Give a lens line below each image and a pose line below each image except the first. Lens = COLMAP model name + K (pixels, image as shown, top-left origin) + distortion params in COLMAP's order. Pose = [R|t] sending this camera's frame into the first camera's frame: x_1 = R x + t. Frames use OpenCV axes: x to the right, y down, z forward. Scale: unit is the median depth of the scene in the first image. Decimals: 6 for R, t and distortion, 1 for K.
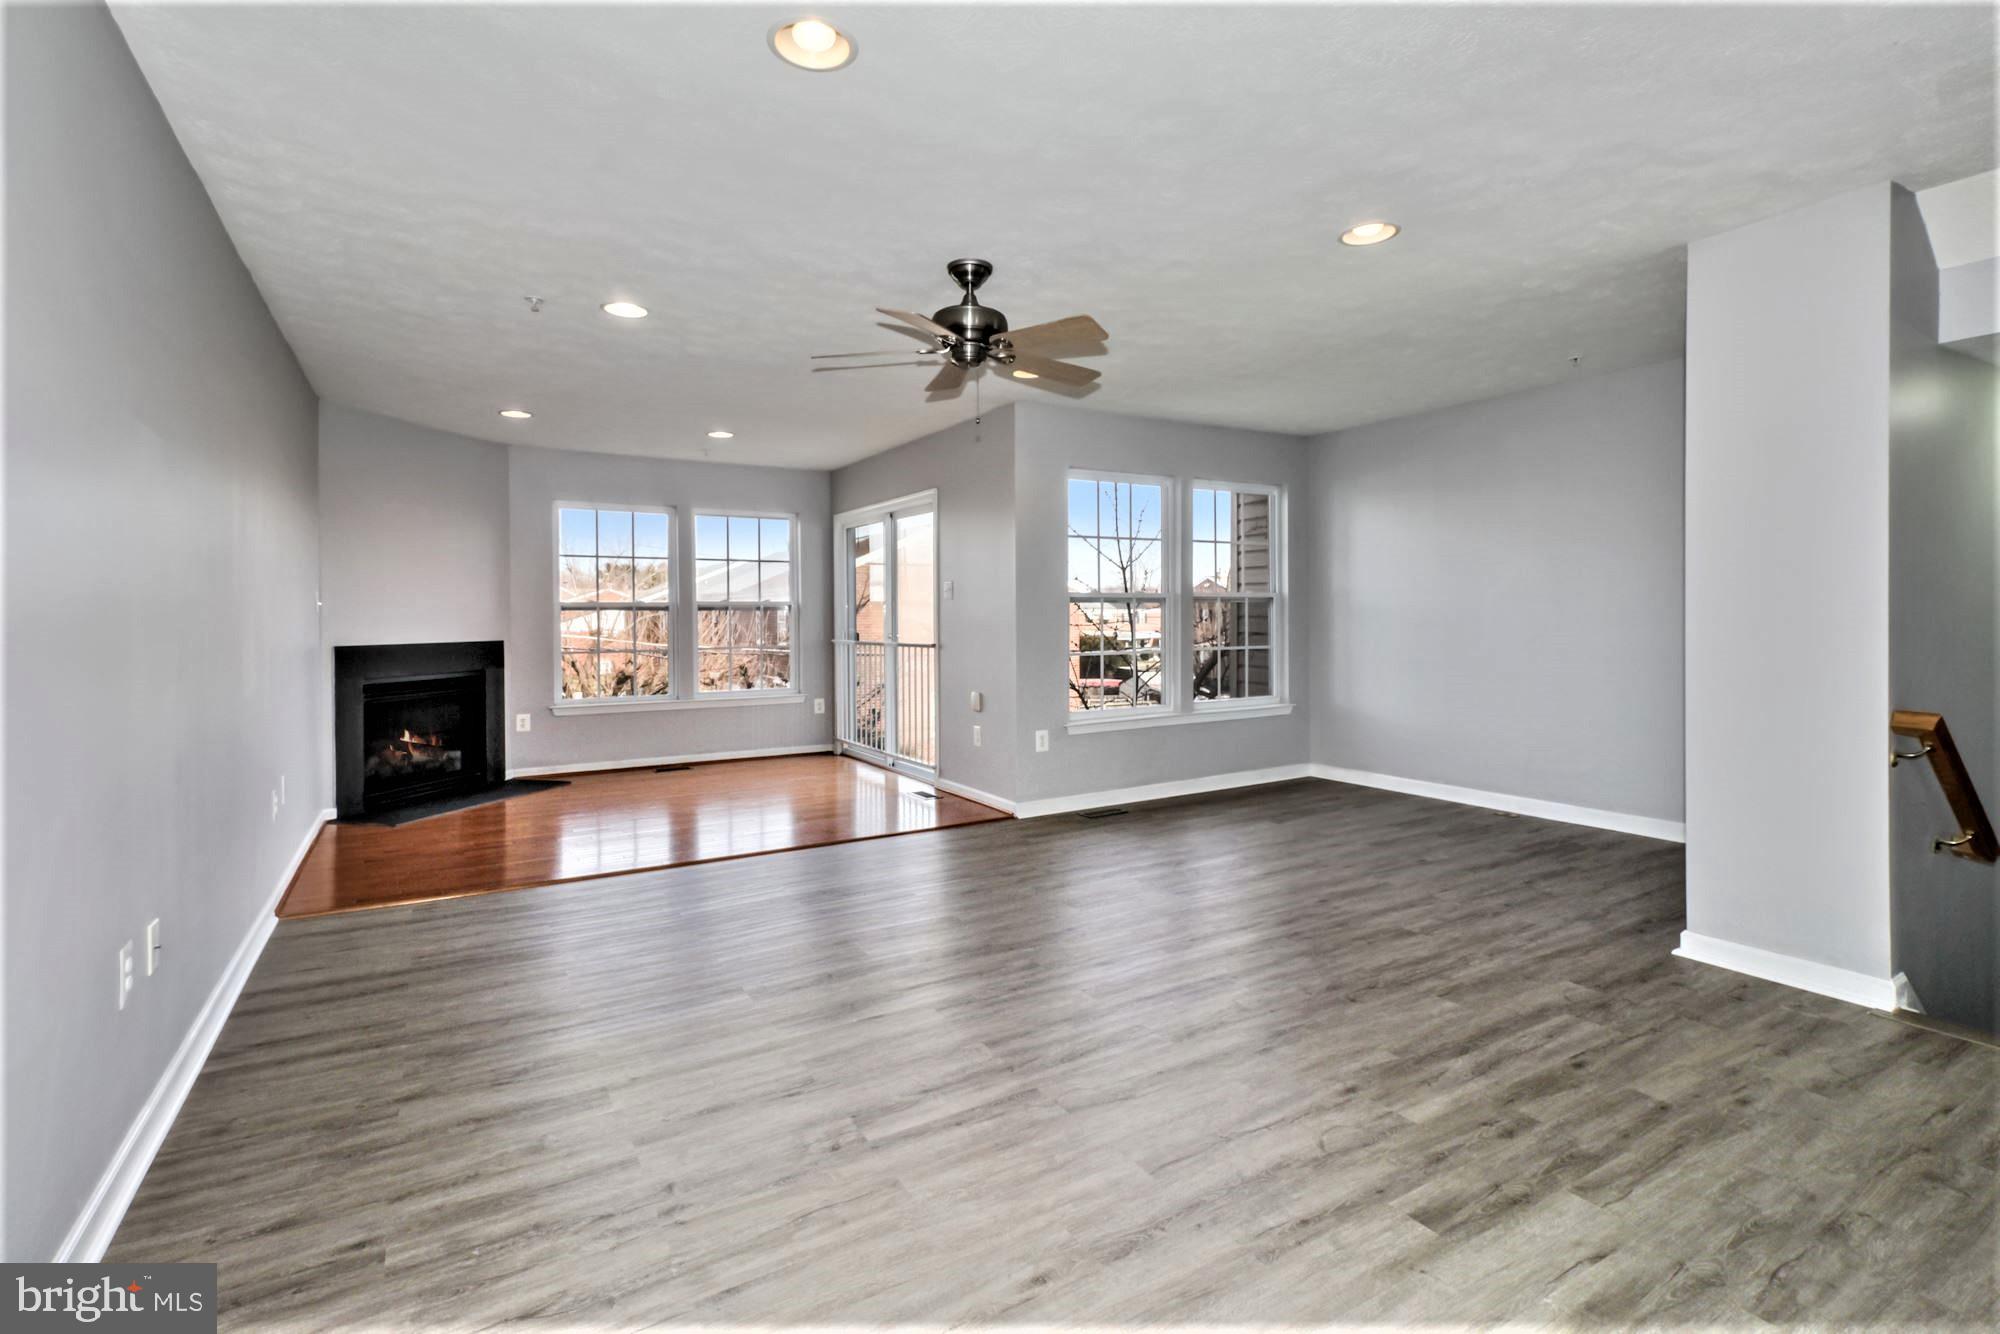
lens RADIAL K [[959.5, 0, 1018.4], [0, 959.5, 609.8], [0, 0, 1]] dist [0.003461, 0.000250]
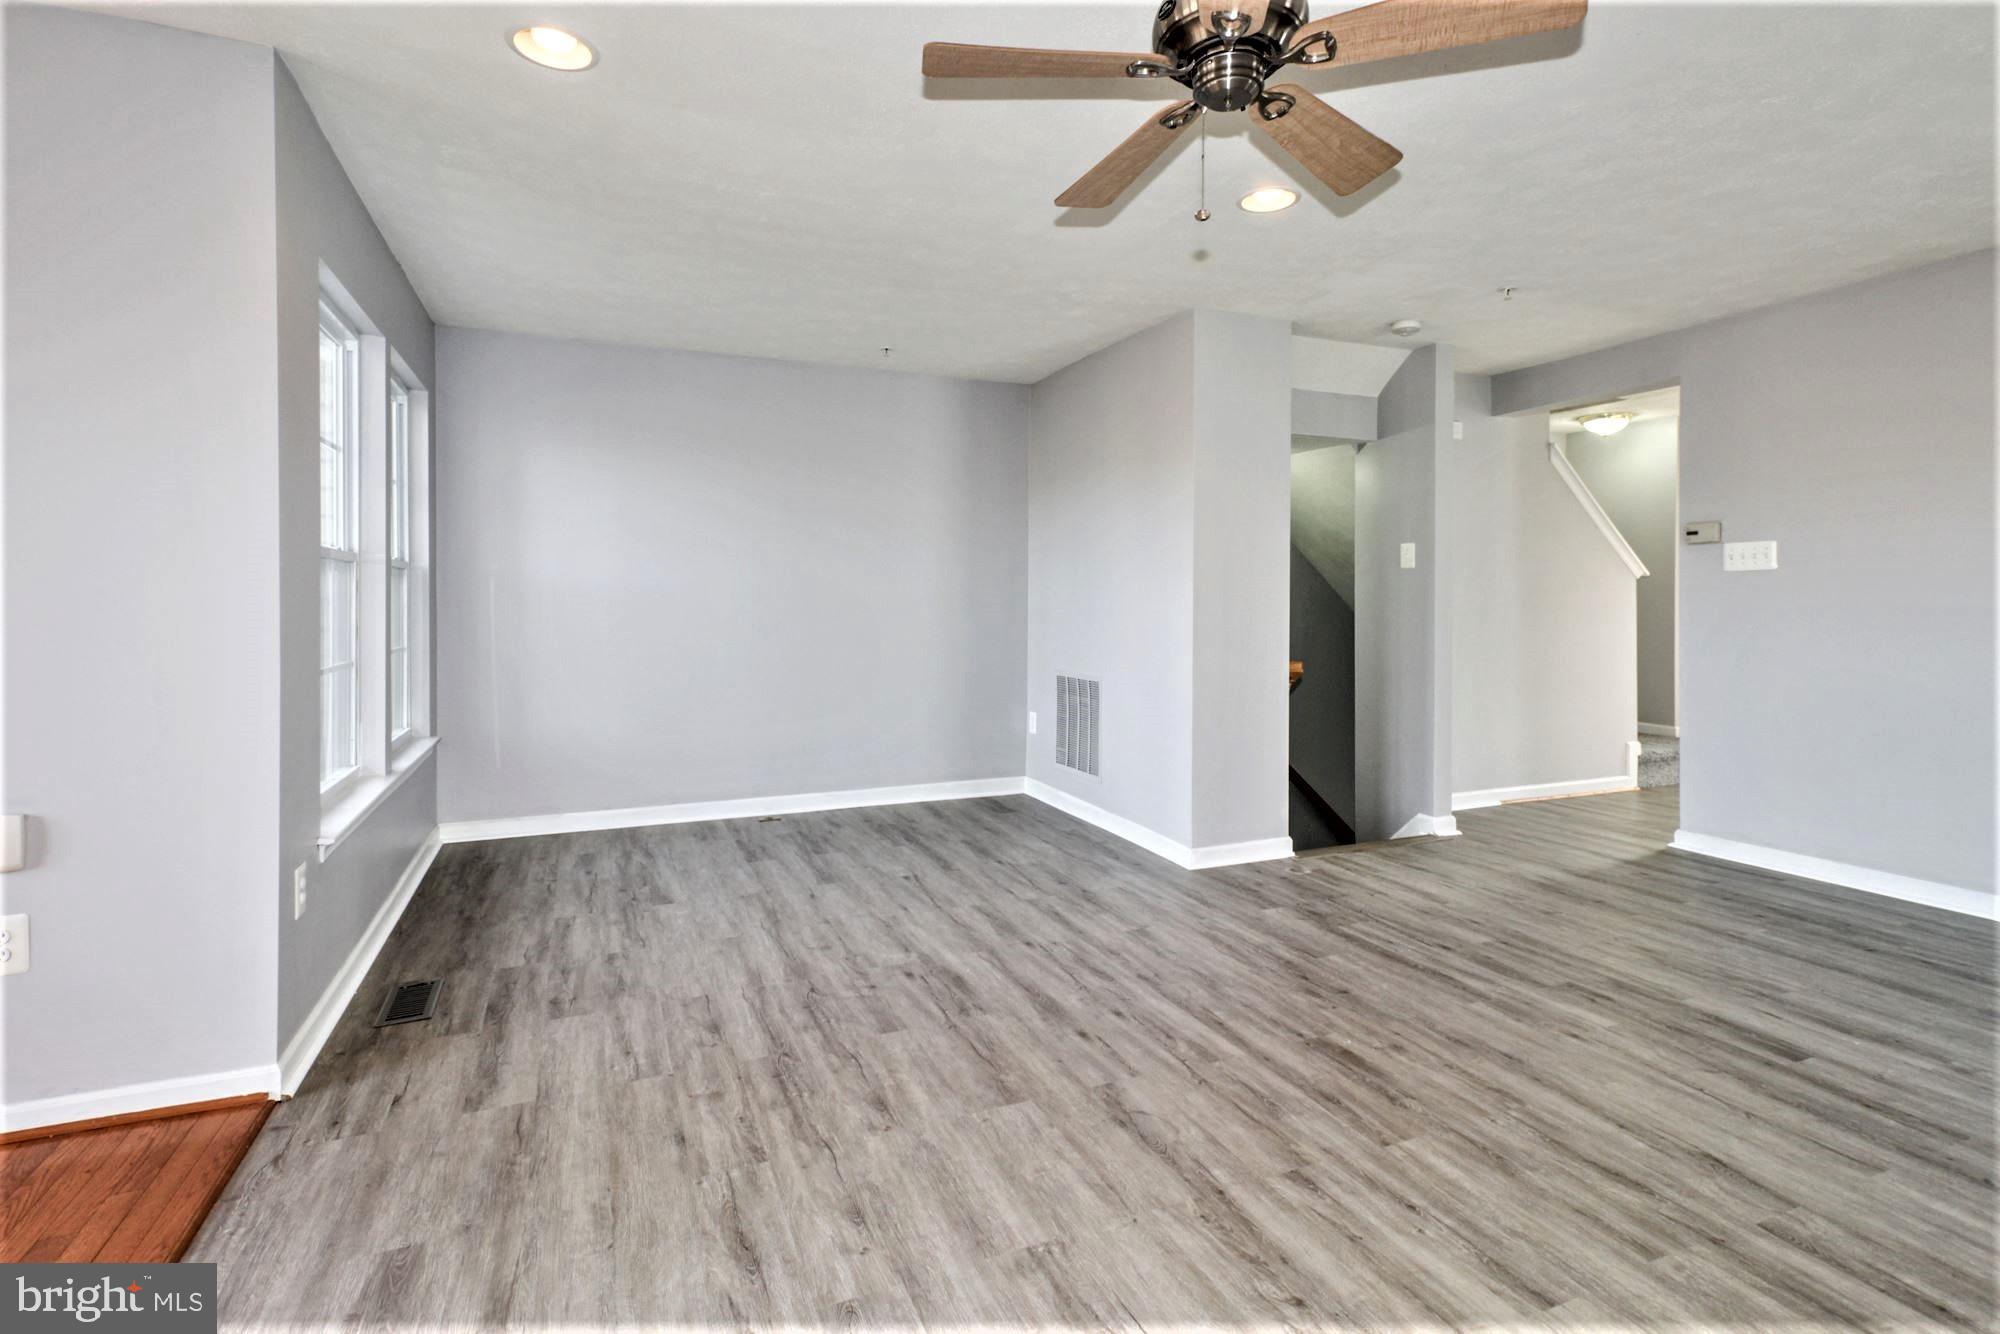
lens RADIAL K [[959.5, 0, 1003.3], [0, 959.5, 603.8], [0, 0, 1]] dist [0.003461, 0.000250]
pose [[0.160334, 0.000743, 0.987062, -0.678749], [0.000487, 1.000000, -0.000832, 0.020486], [-0.987063, 0.000614, 0.160334, 1.228356]]
